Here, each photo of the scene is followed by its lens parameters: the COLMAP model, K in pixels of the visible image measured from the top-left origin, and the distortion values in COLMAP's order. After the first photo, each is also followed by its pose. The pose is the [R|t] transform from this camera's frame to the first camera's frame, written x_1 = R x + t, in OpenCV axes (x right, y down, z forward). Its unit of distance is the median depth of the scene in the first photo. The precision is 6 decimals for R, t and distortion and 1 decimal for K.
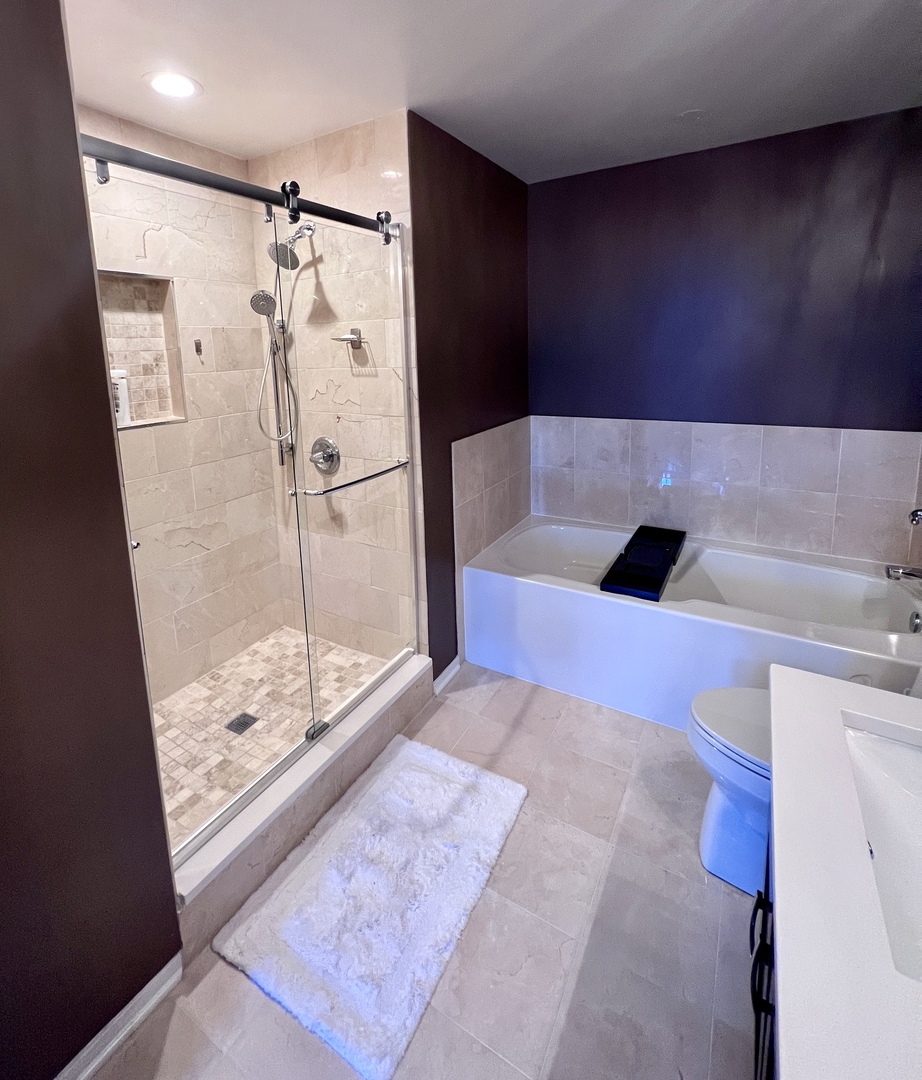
lens RADIAL K [[527.7, 0, 438.6], [0, 527.7, 425.5], [0, 0, 1]] dist [0.004793, 0.000999]
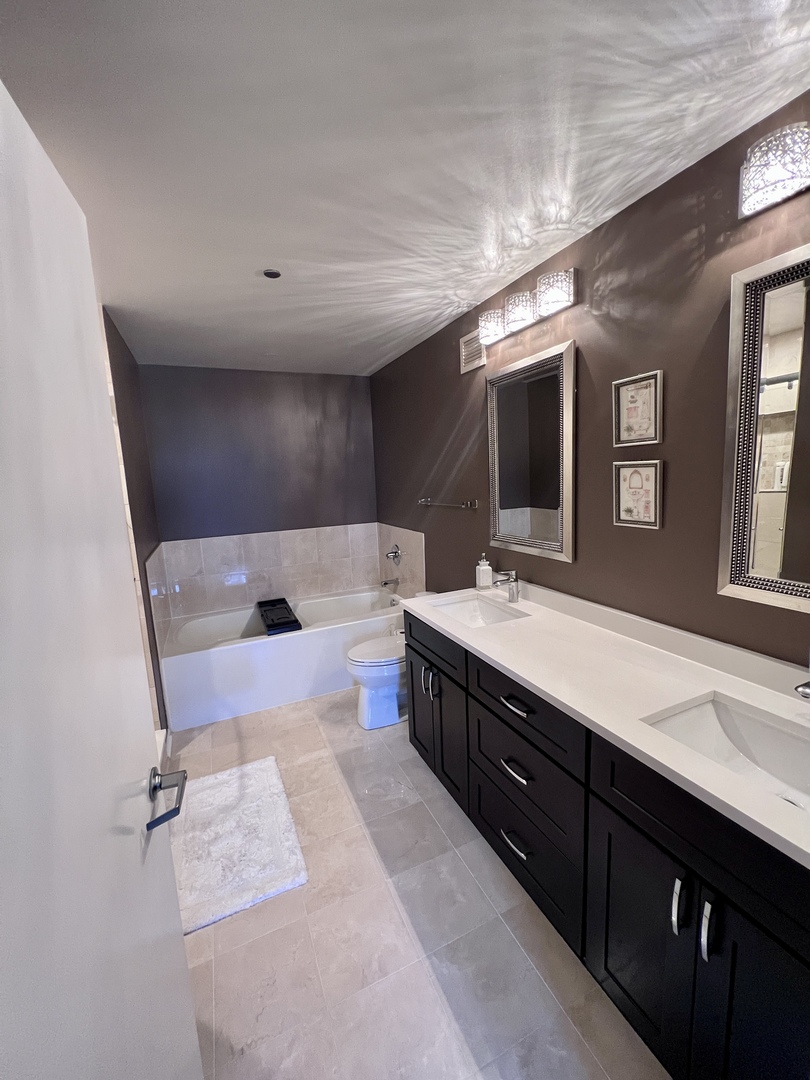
lens RADIAL K [[434.8, 0, 412.8], [0, 434.8, 537.9], [0, 0, 1]] dist [-0.000008, 0.000549]
pose [[0.553936, -0.113281, 0.824816, -0.570477], [0.149684, 0.988108, 0.035182, 0.041087], [-0.818993, 0.103973, 0.564305, -0.154197]]
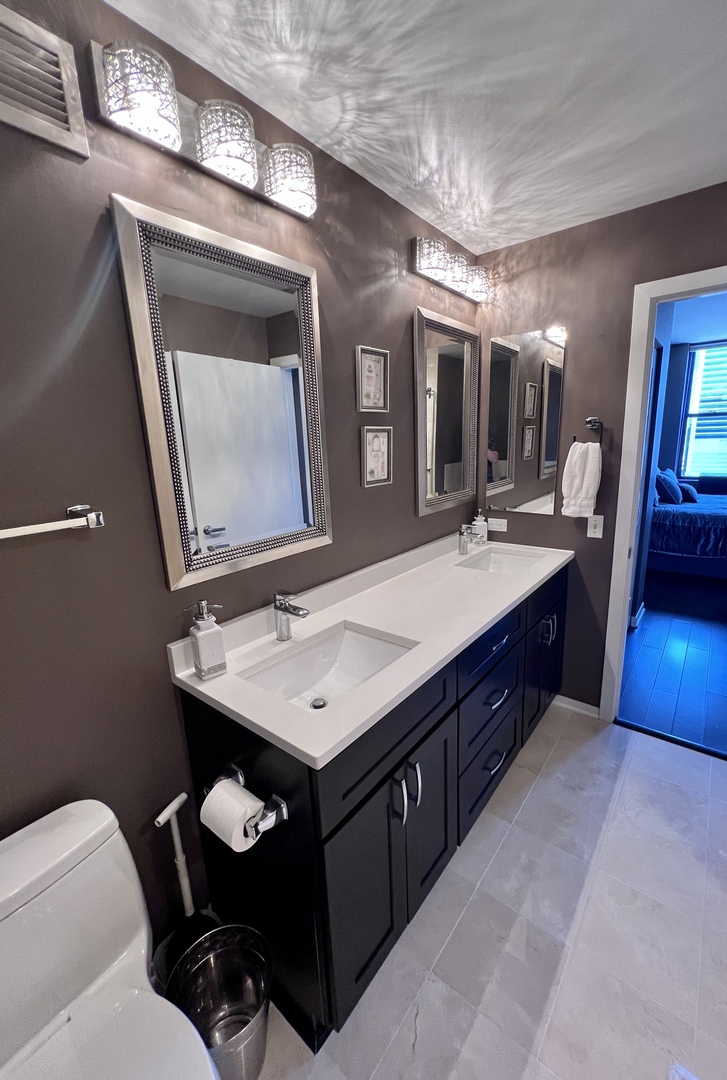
lens RADIAL K [[446.1, 0, 368.9], [0, 446.1, 546.3], [0, 0, 1]] dist [-0.002968, 0.000122]
pose [[-0.990925, 0.042594, 0.127490, 0.219727], [0.086604, 0.927680, 0.363195, -0.111727], [-0.102800, 0.370940, -0.922949, 0.867873]]
